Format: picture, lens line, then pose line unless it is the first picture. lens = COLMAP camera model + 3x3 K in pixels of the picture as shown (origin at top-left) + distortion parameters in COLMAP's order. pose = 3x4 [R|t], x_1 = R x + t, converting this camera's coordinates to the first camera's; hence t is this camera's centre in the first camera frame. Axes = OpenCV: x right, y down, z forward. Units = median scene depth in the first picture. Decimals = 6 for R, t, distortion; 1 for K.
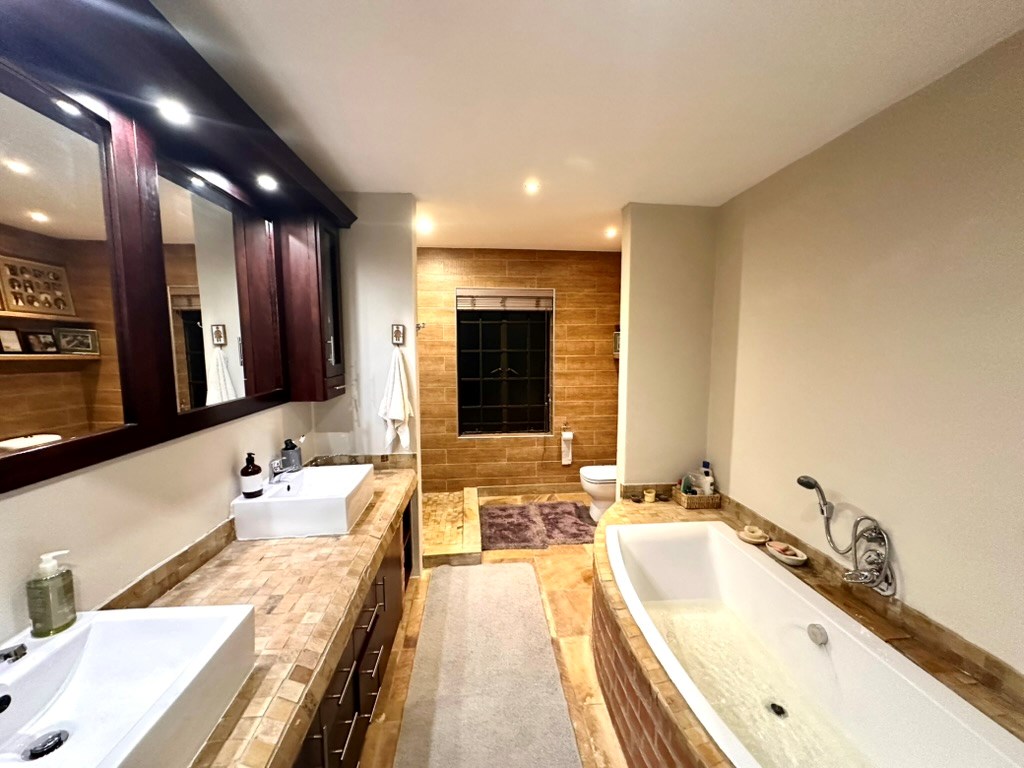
lens RADIAL K [[406.9, 0, 514.6], [0, 406.9, 381.1], [0, 0, 1]] dist [-0.002340, 0.001126]
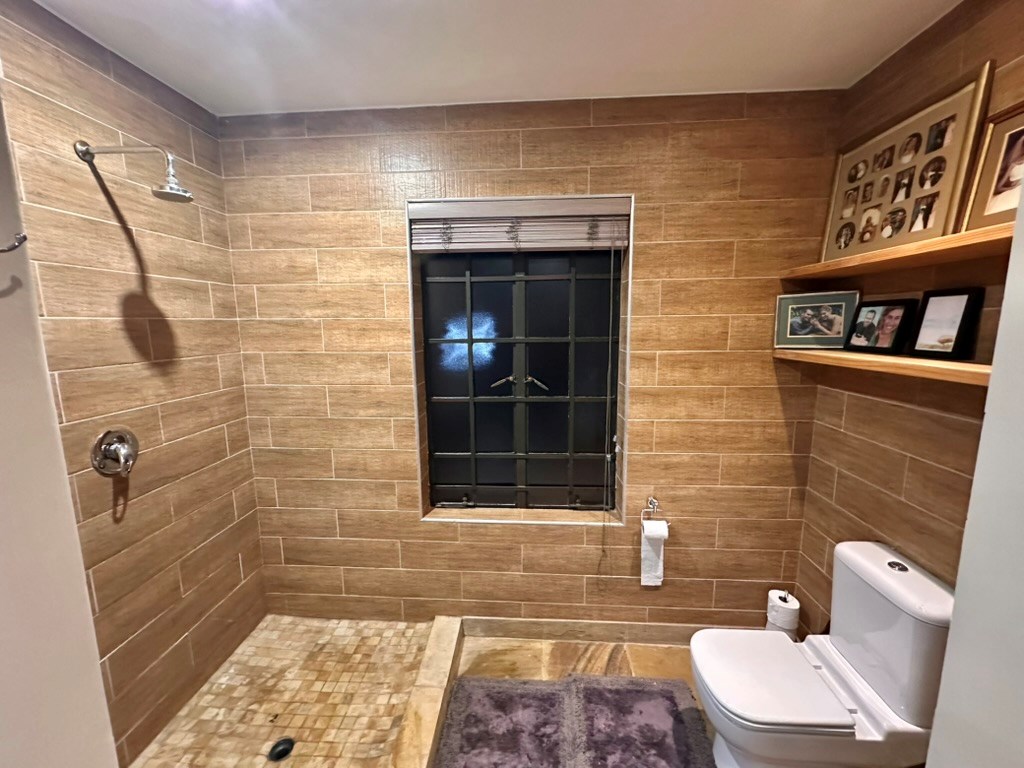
lens RADIAL K [[406.9, 0, 515.1], [0, 406.9, 379.9], [0, 0, 1]] dist [-0.002340, 0.001126]
pose [[0.986569, 0.015710, -0.162586, 0.047762], [-0.006738, 0.998431, 0.055590, -0.055502], [0.163204, -0.053748, 0.985127, 0.545489]]
